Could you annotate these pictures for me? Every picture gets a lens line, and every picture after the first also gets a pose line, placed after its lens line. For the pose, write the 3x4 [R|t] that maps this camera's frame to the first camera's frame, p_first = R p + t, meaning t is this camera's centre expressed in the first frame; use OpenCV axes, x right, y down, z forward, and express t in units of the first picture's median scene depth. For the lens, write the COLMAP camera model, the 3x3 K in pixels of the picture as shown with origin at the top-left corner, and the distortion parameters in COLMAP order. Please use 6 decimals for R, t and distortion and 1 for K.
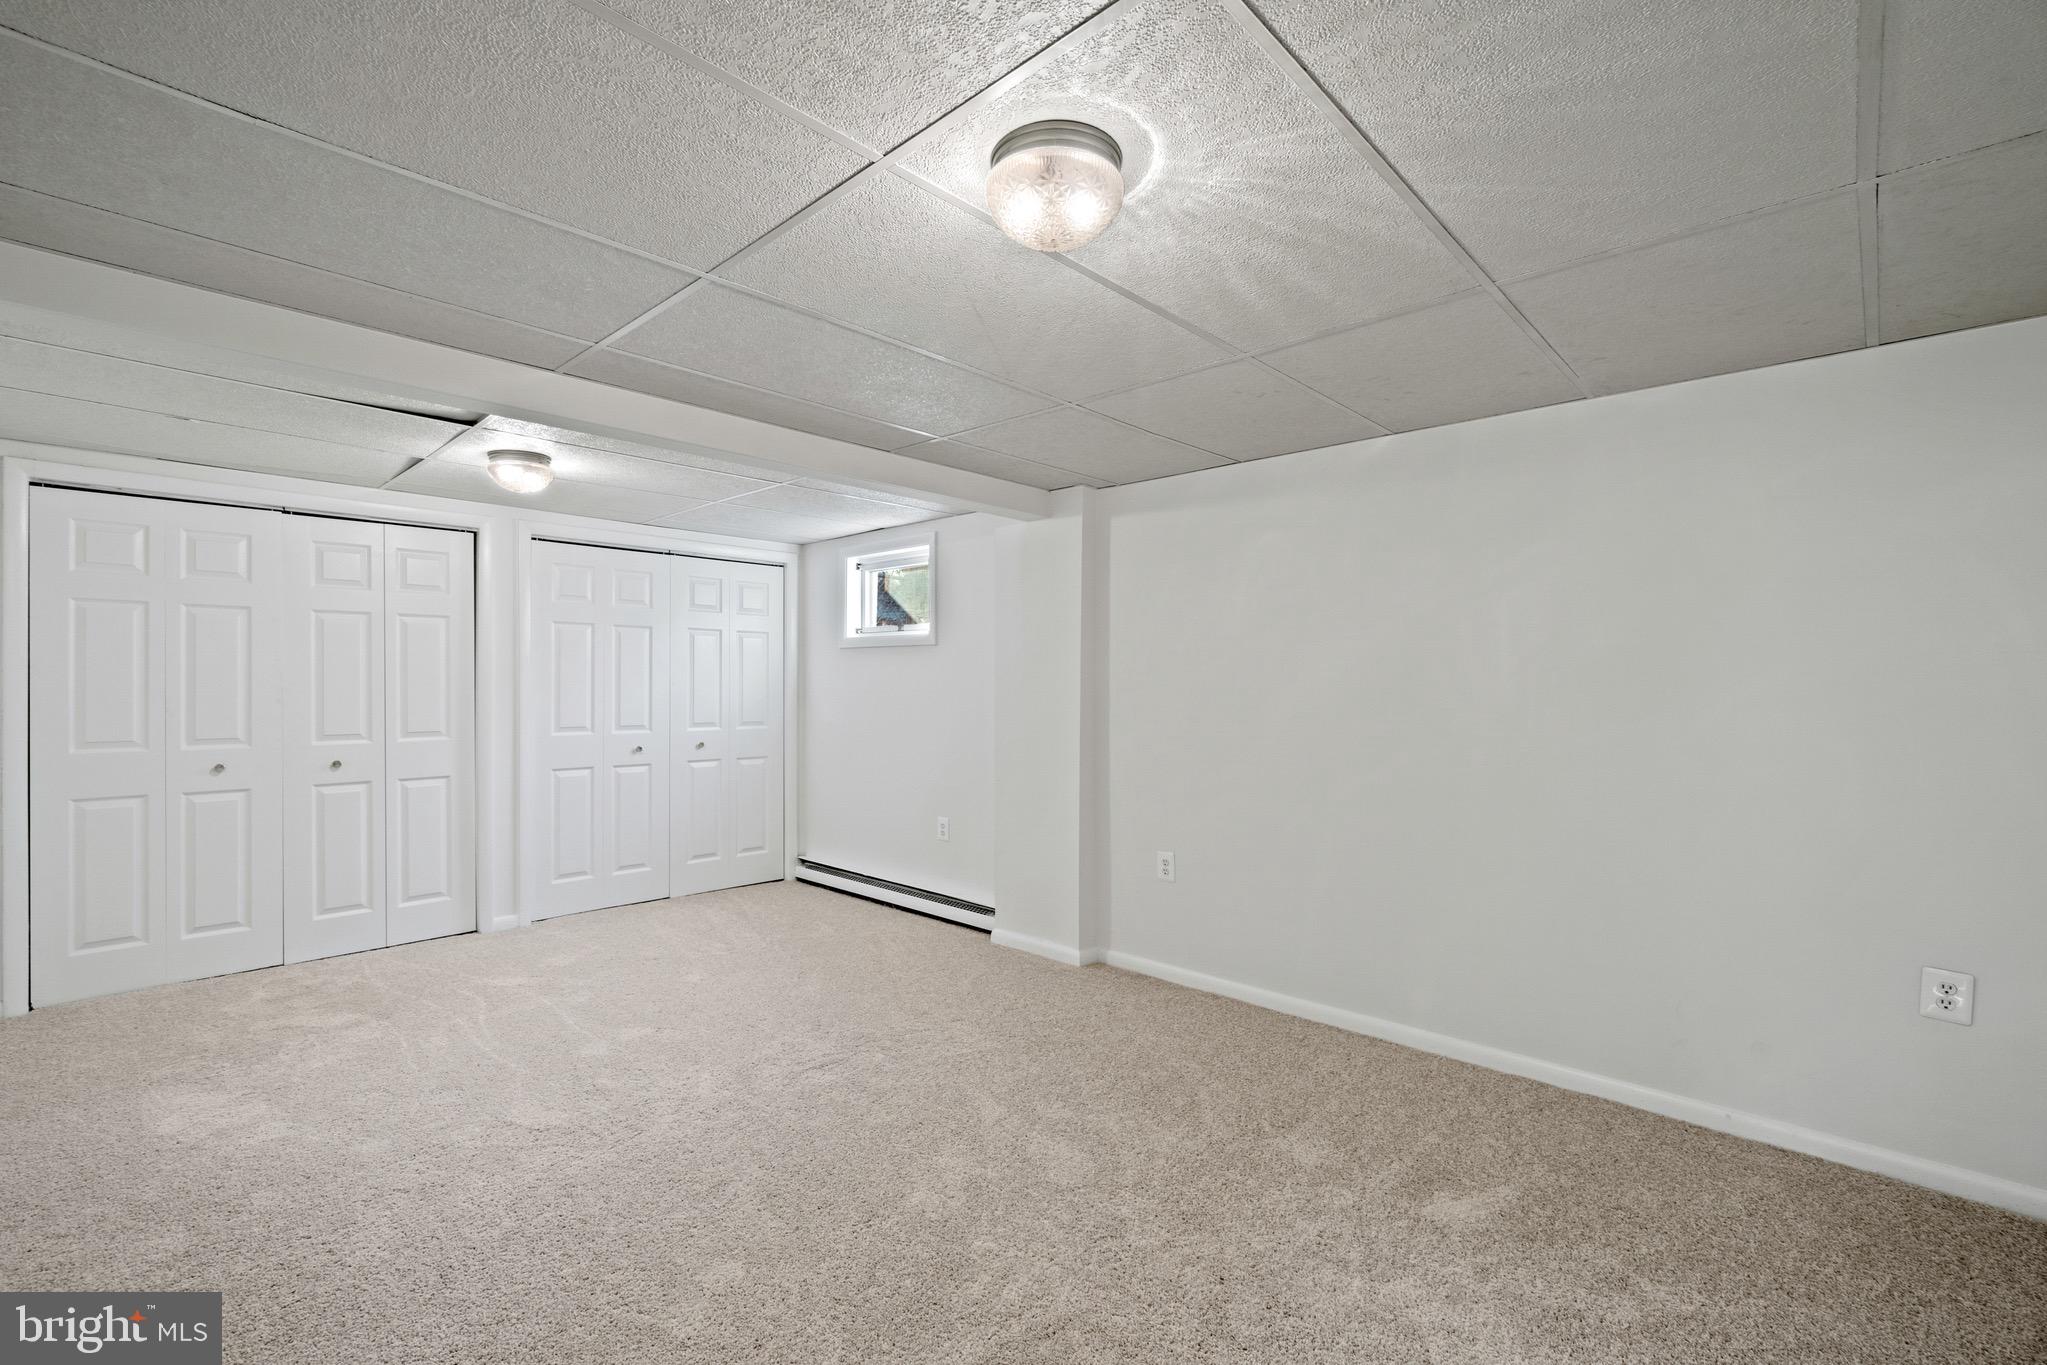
lens RADIAL K [[880.2, 0, 1005.4], [0, 880.2, 682.2], [0, 0, 1]] dist [-0.004464, -0.000199]
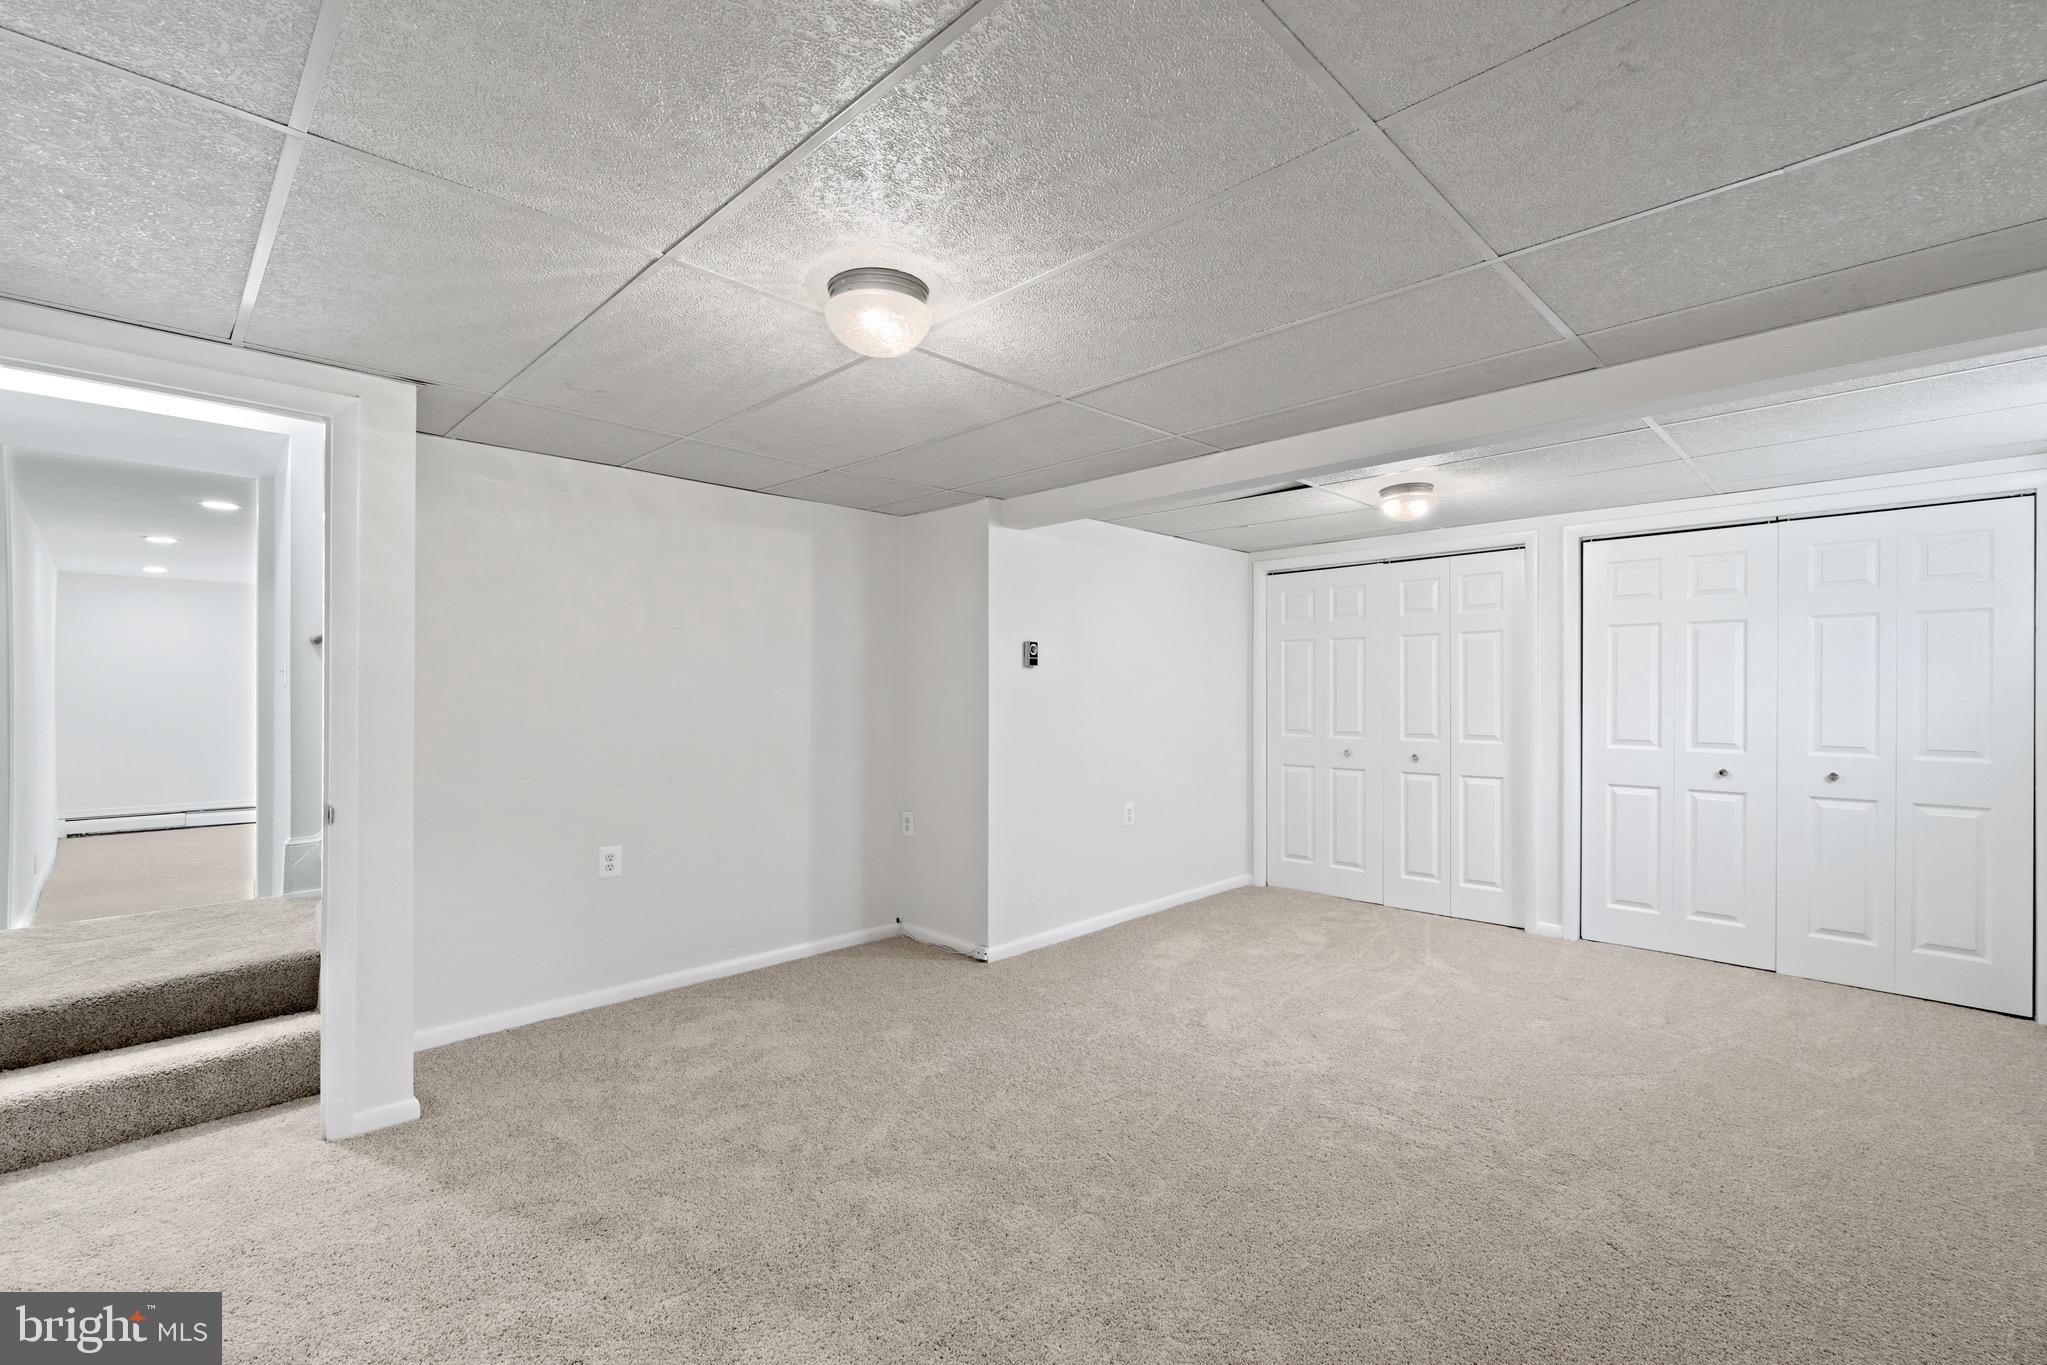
lens RADIAL K [[880.2, 0, 1005.4], [0, 880.2, 682.2], [0, 0, 1]] dist [-0.004464, -0.000199]
pose [[-0.025692, -0.015172, -0.999555, 0.507723], [0.003639, 0.999877, -0.015270, 0.003713], [0.999663, -0.004029, -0.025633, 0.450913]]
